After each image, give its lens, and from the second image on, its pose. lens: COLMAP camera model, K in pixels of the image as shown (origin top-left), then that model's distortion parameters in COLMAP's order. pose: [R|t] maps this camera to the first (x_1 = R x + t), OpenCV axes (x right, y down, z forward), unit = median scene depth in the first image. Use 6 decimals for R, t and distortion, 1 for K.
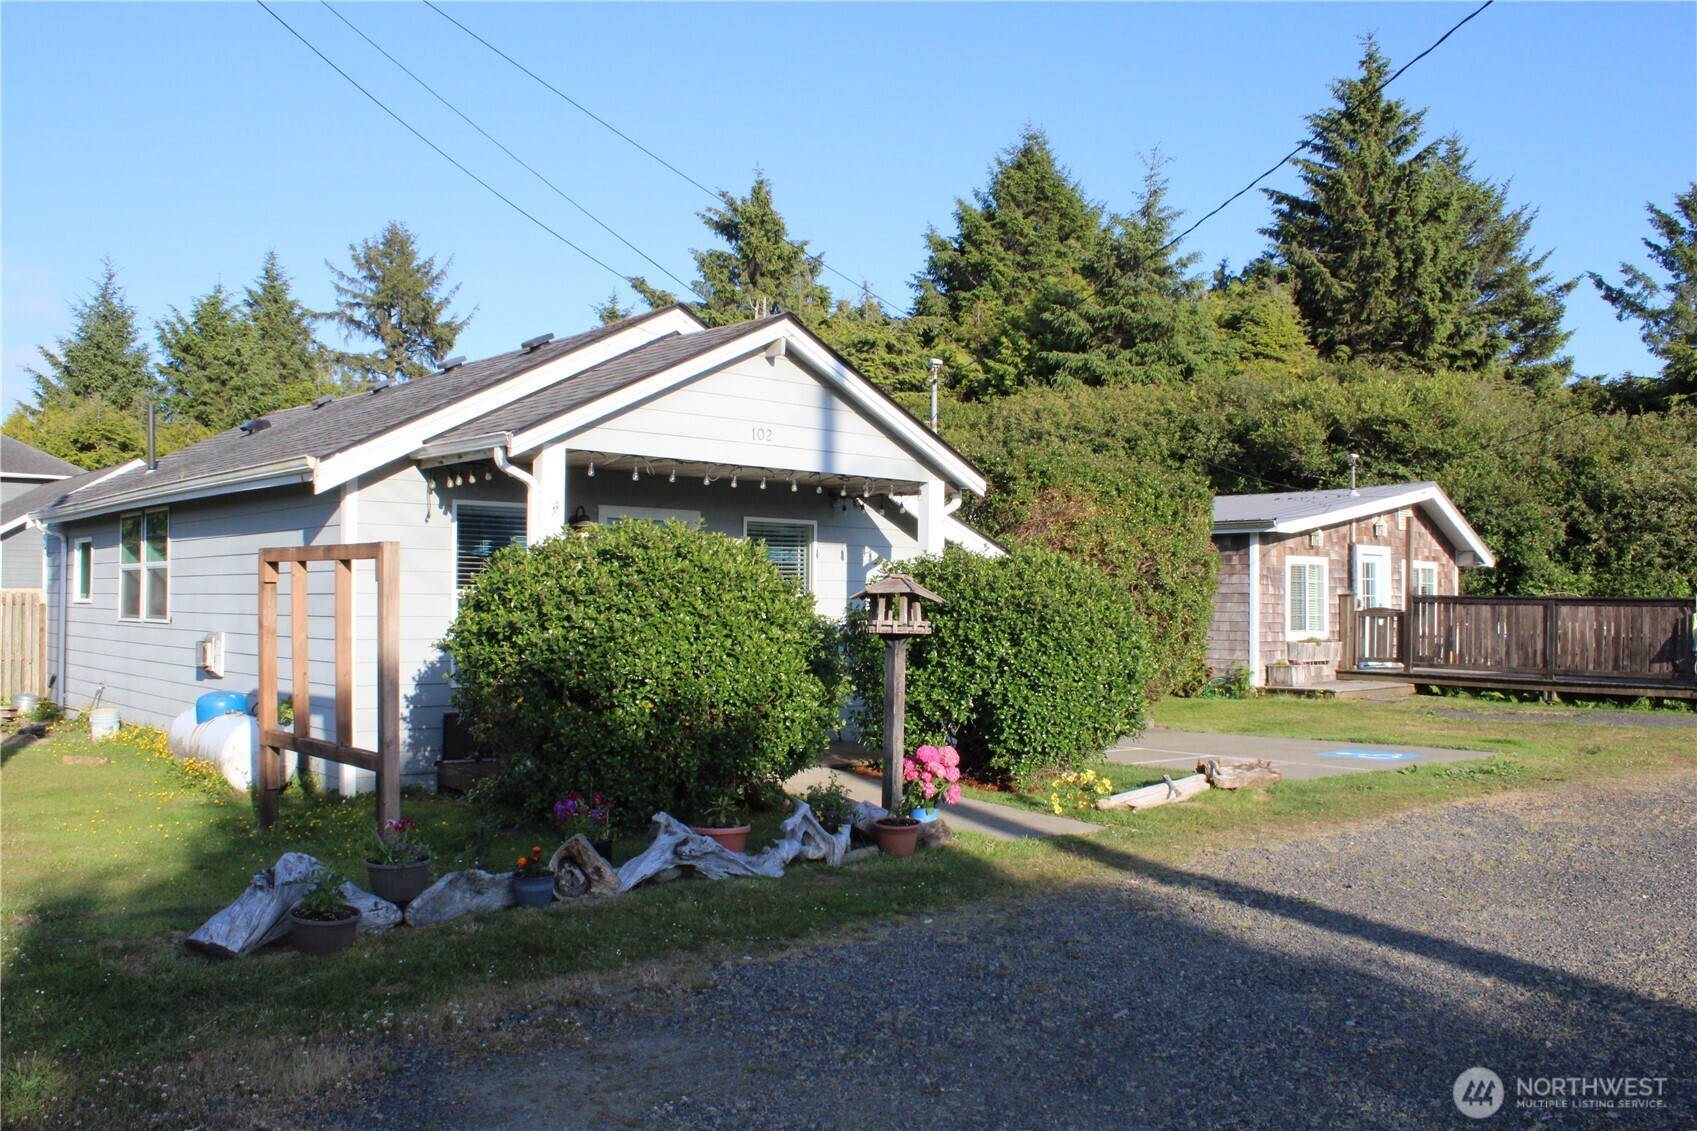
lens RADIAL K [[1418.5, 0, 848.5], [0, 1418.5, 565.5], [0, 0, 1]] dist [-0.154091, 0.145040]
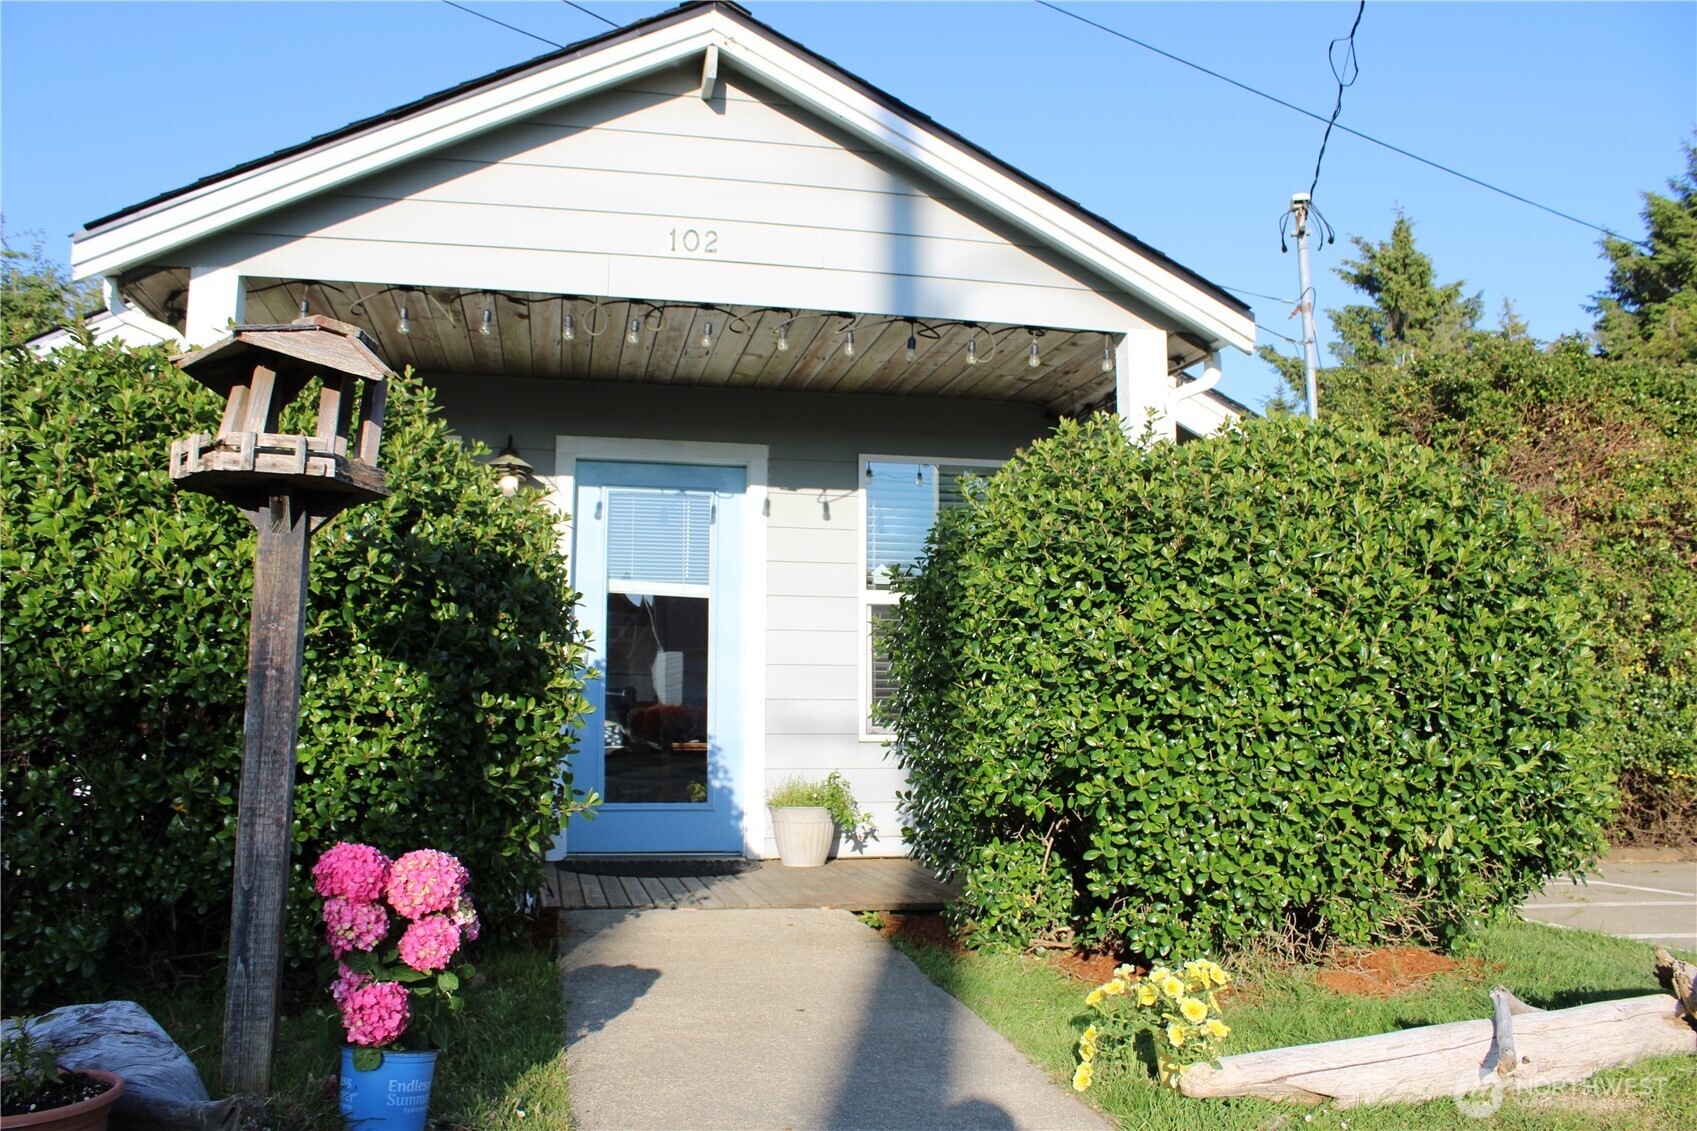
lens RADIAL K [[1418.5, 0, 848.5], [0, 1418.5, 565.5], [0, 0, 1]] dist [-0.154091, 0.145040]
pose [[0.872416, -0.059294, -0.485155, 0.040941], [0.015547, 0.995479, -0.093706, 0.013264], [0.488518, 0.074207, 0.869393, 0.106941]]
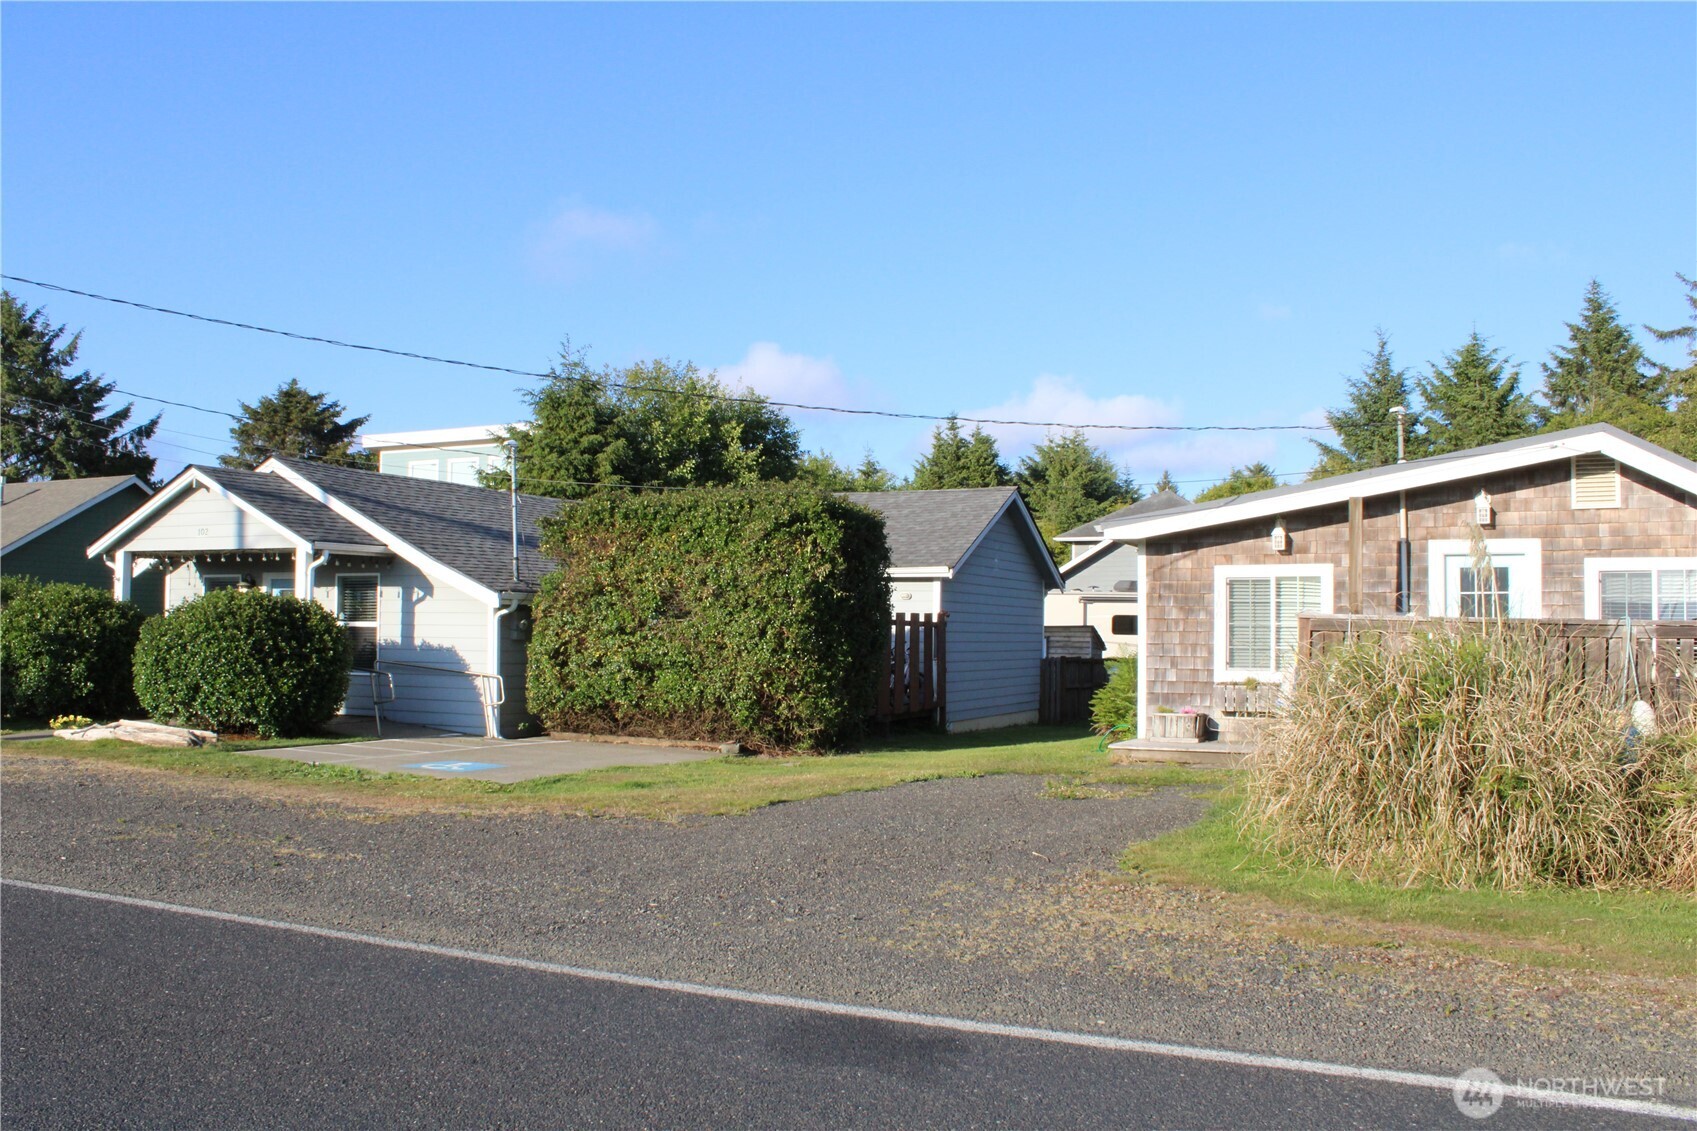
lens RADIAL K [[1418.5, 0, 848.5], [0, 1418.5, 565.5], [0, 0, 1]] dist [-0.154091, 0.145040]
pose [[0.409480, -0.049288, -0.910987, 0.341545], [0.019748, 0.998784, -0.045162, 0.008495], [0.912105, 0.000503, 0.409955, 0.185544]]
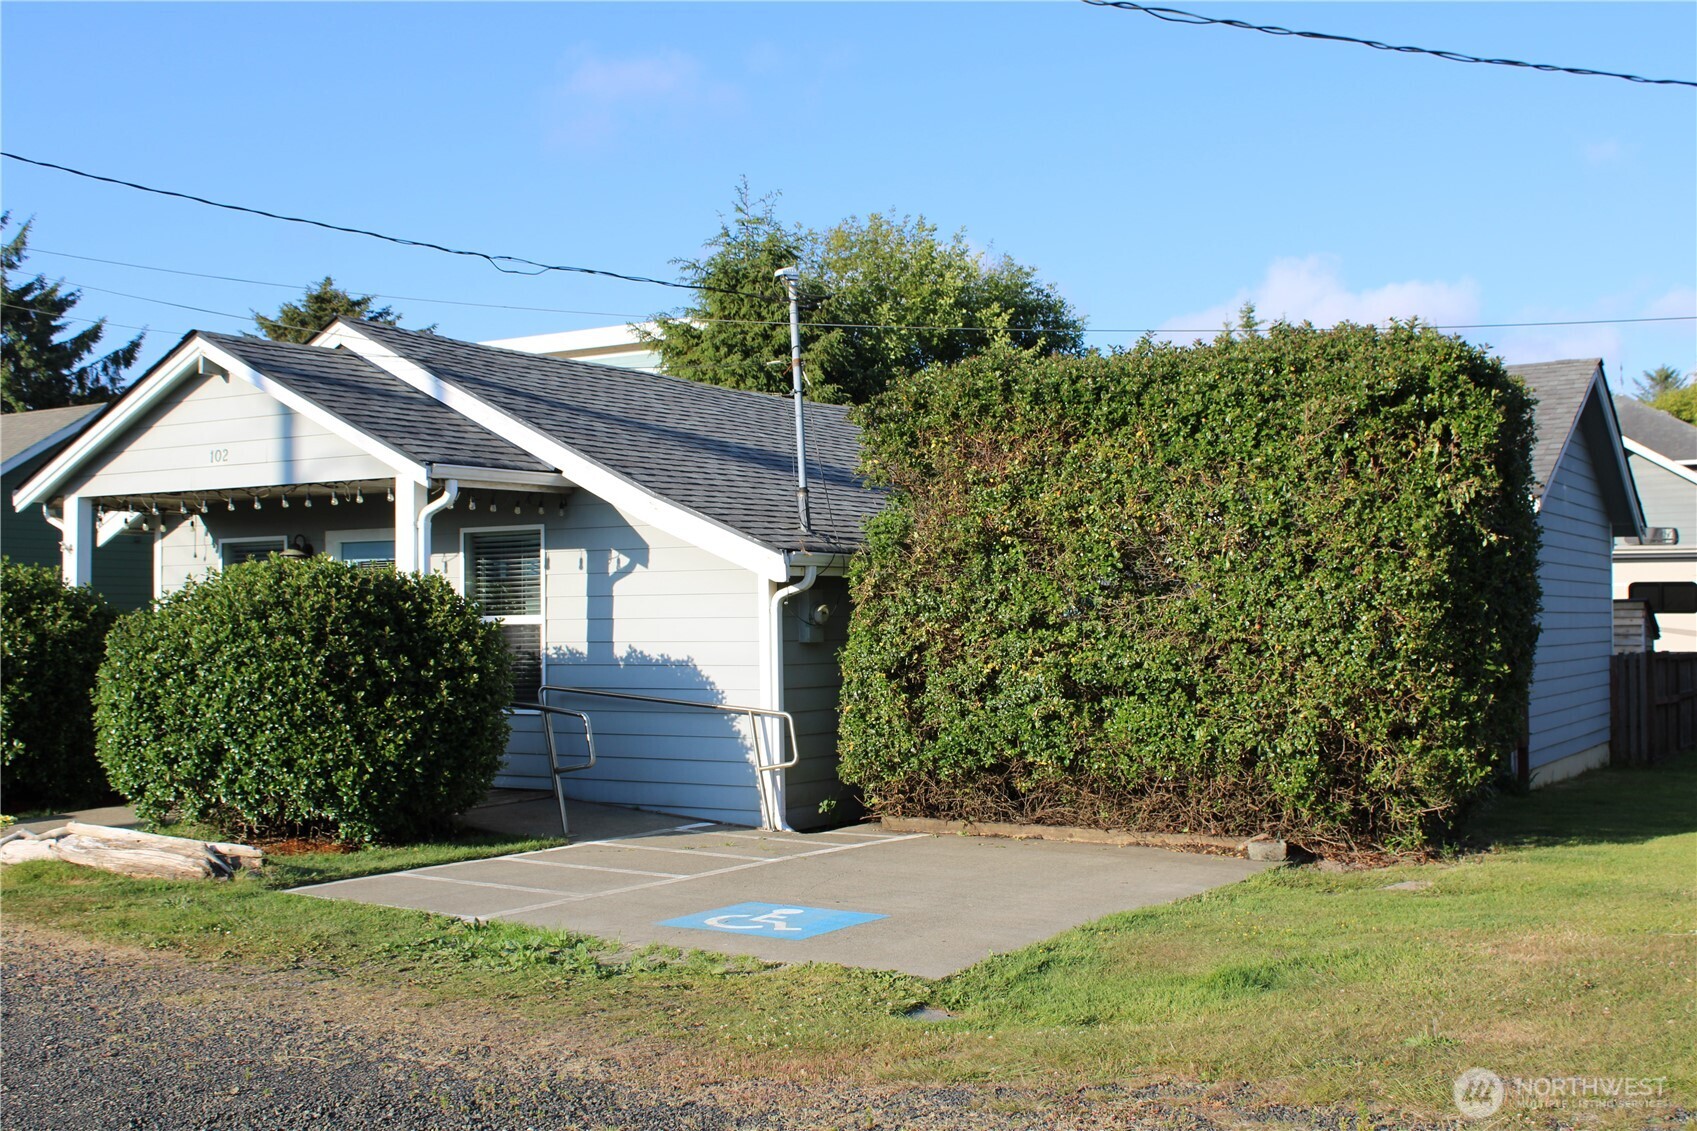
lens RADIAL K [[1898.9, 0, 878.7], [0, 1898.9, 557.7], [0, 0, 1]] dist [-0.097562, 0.141017]
pose [[0.321319, -0.044587, -0.945921, 0.237450], [0.038454, 0.998681, -0.034011, 0.007264], [0.946190, -0.025446, 0.322610, 0.182153]]
